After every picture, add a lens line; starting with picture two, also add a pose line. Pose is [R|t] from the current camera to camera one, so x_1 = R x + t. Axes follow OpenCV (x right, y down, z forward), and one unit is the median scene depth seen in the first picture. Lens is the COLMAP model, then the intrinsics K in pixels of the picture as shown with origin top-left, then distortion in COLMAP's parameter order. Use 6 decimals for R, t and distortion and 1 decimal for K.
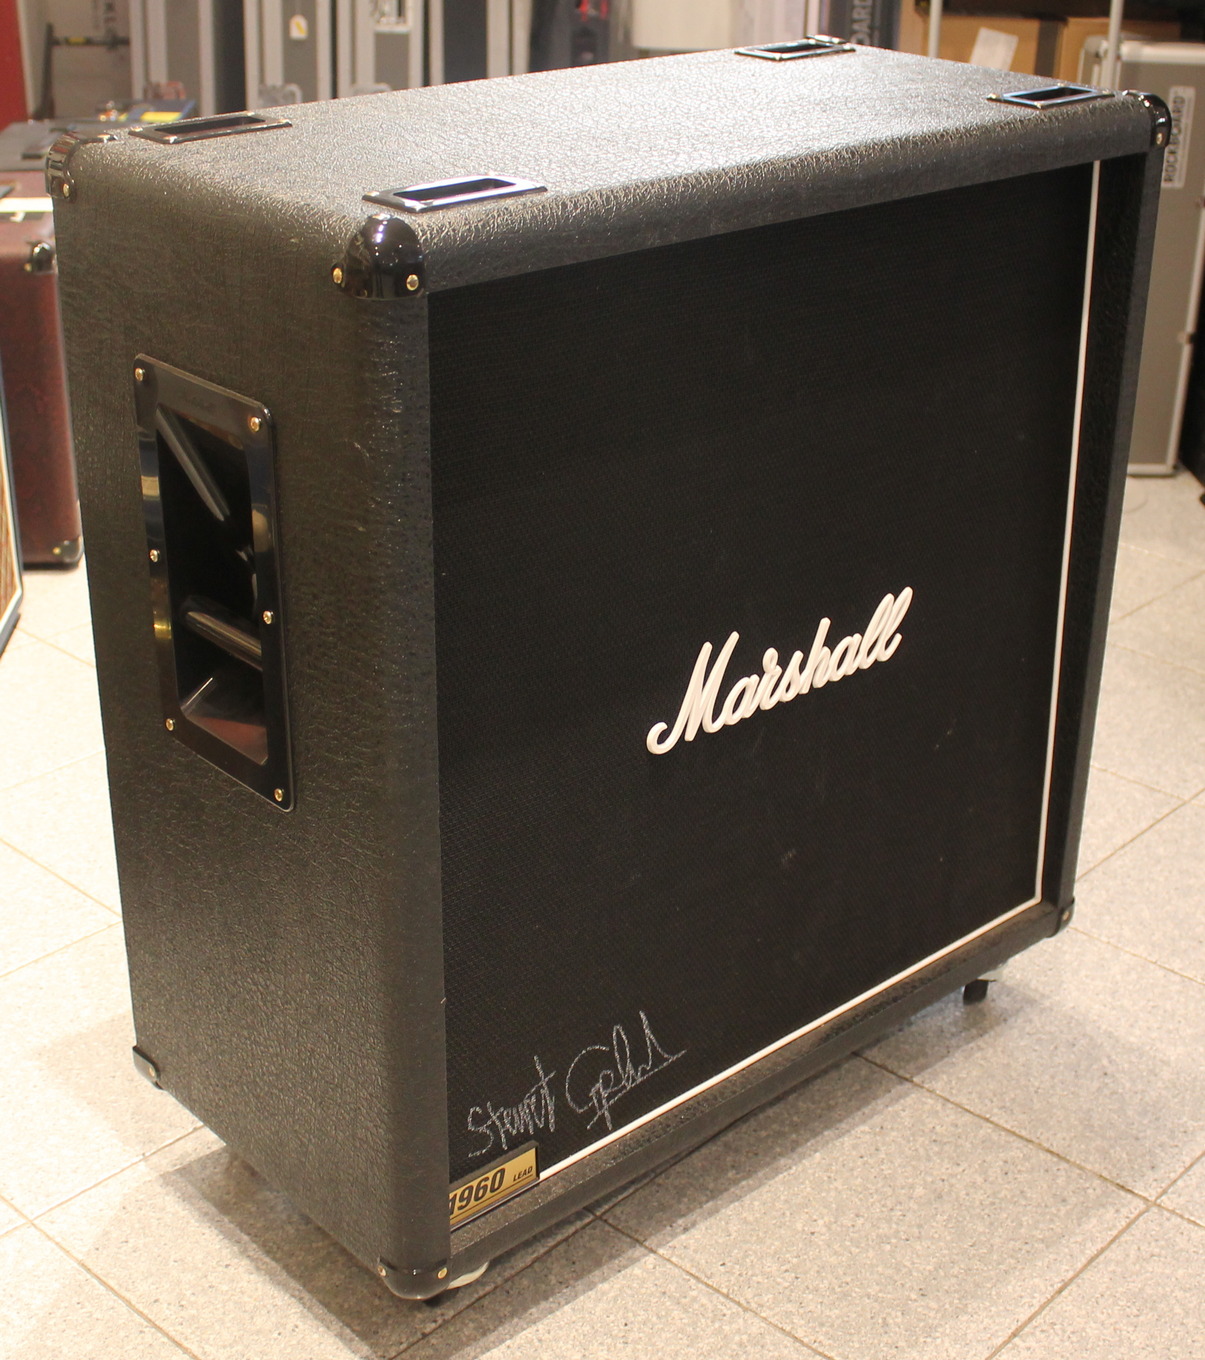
lens RADIAL K [[2101.5, 0, 602.5], [0, 2101.5, 680.0], [0, 0, 1]] dist [-0.029053, -0.565266]
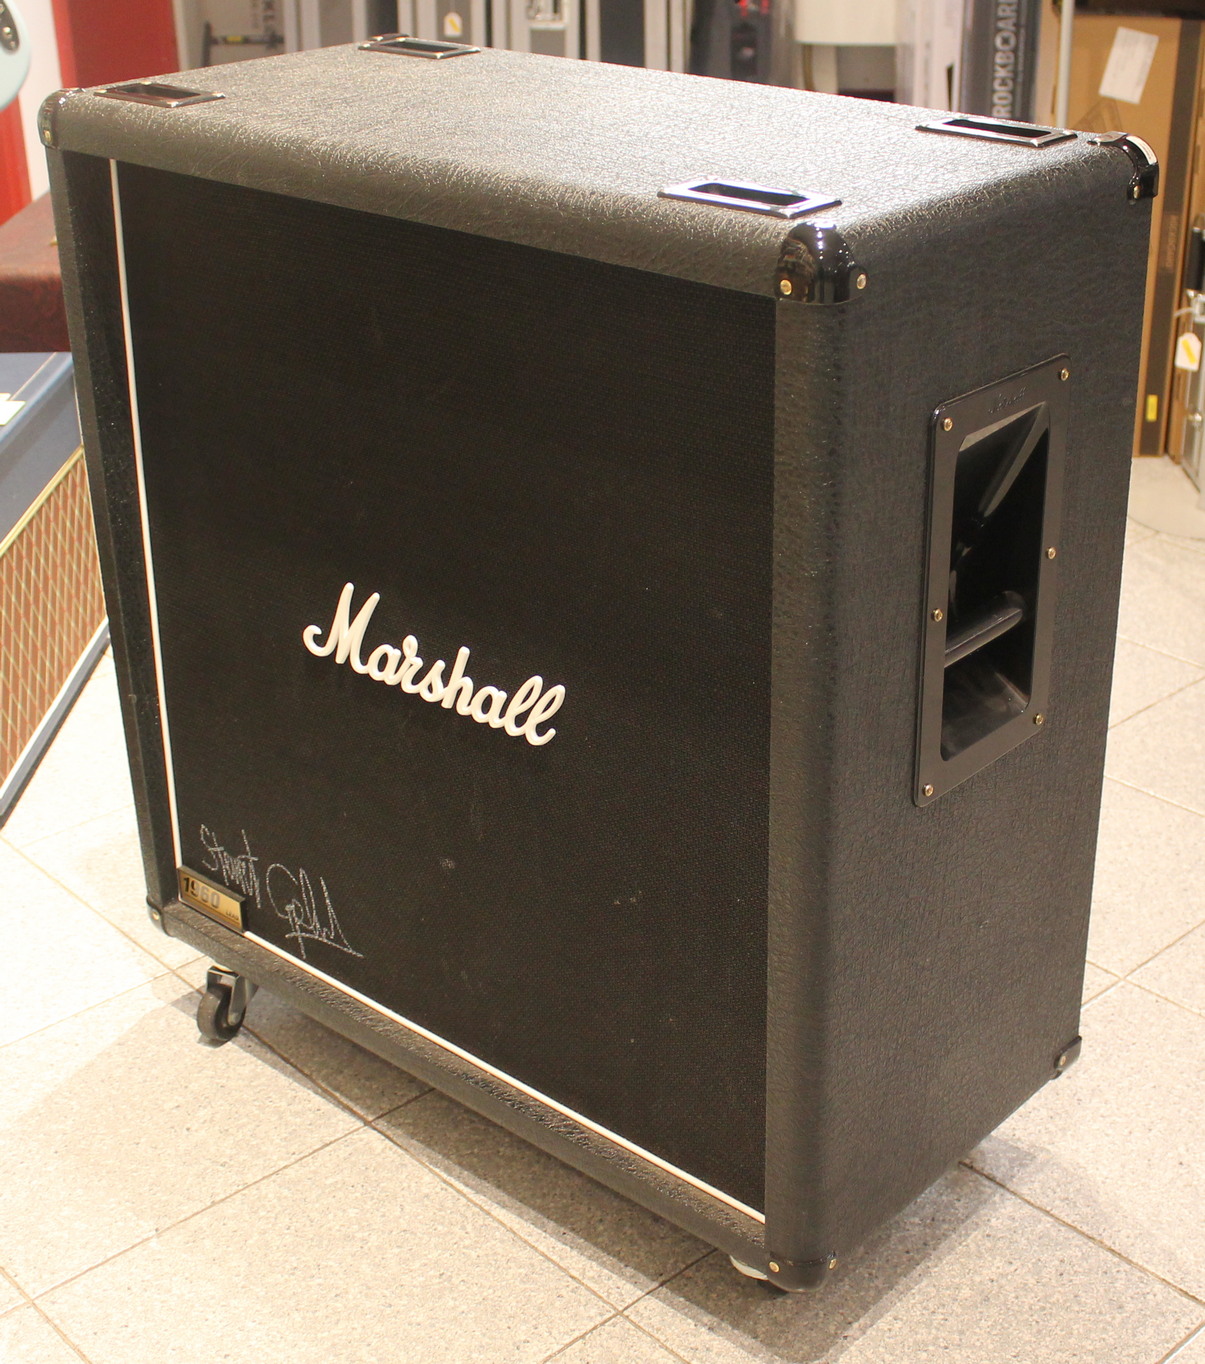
lens RADIAL K [[2107.7, 0, 602.5], [0, 2107.7, 682.0], [0, 0, 1]] dist [-0.029053, -0.565266]
pose [[0.092775, 0.419122, -0.903178, 1.015063], [-0.405406, 0.844397, 0.350201, -0.389224], [0.909417, 0.333663, 0.248253, 0.832466]]
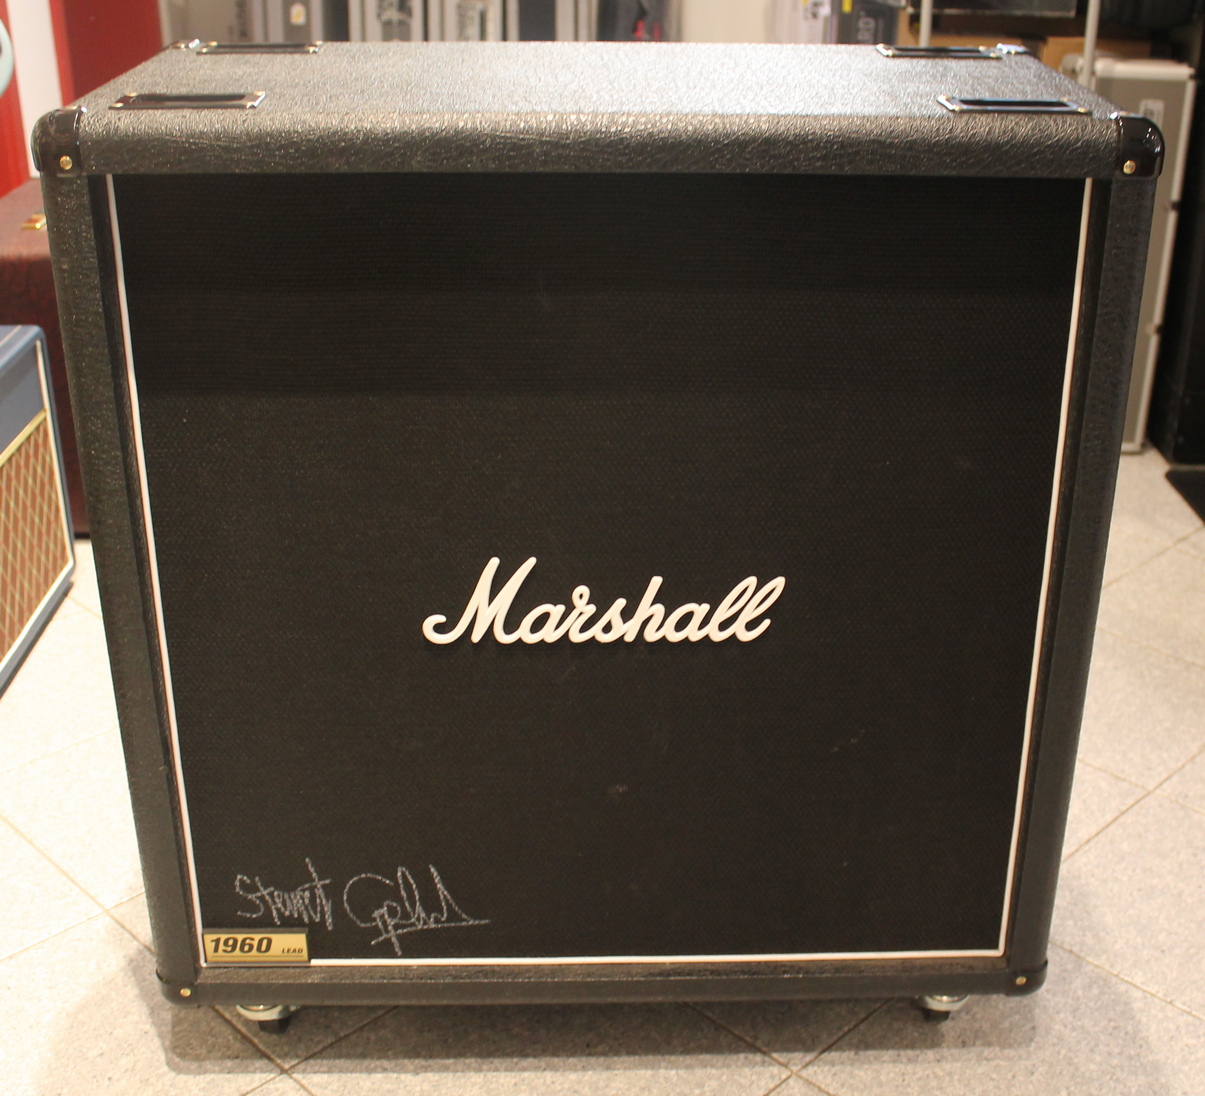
lens RADIAL K [[1639.3, 0, 630.3], [0, 1639.3, 546.1], [0, 0, 1]] dist [-0.107326, -0.000090]
pose [[0.760756, 0.264100, -0.592876, 0.578263], [-0.276052, 0.958389, 0.072701, -0.100134], [0.587407, 0.108357, 0.802005, 0.348717]]
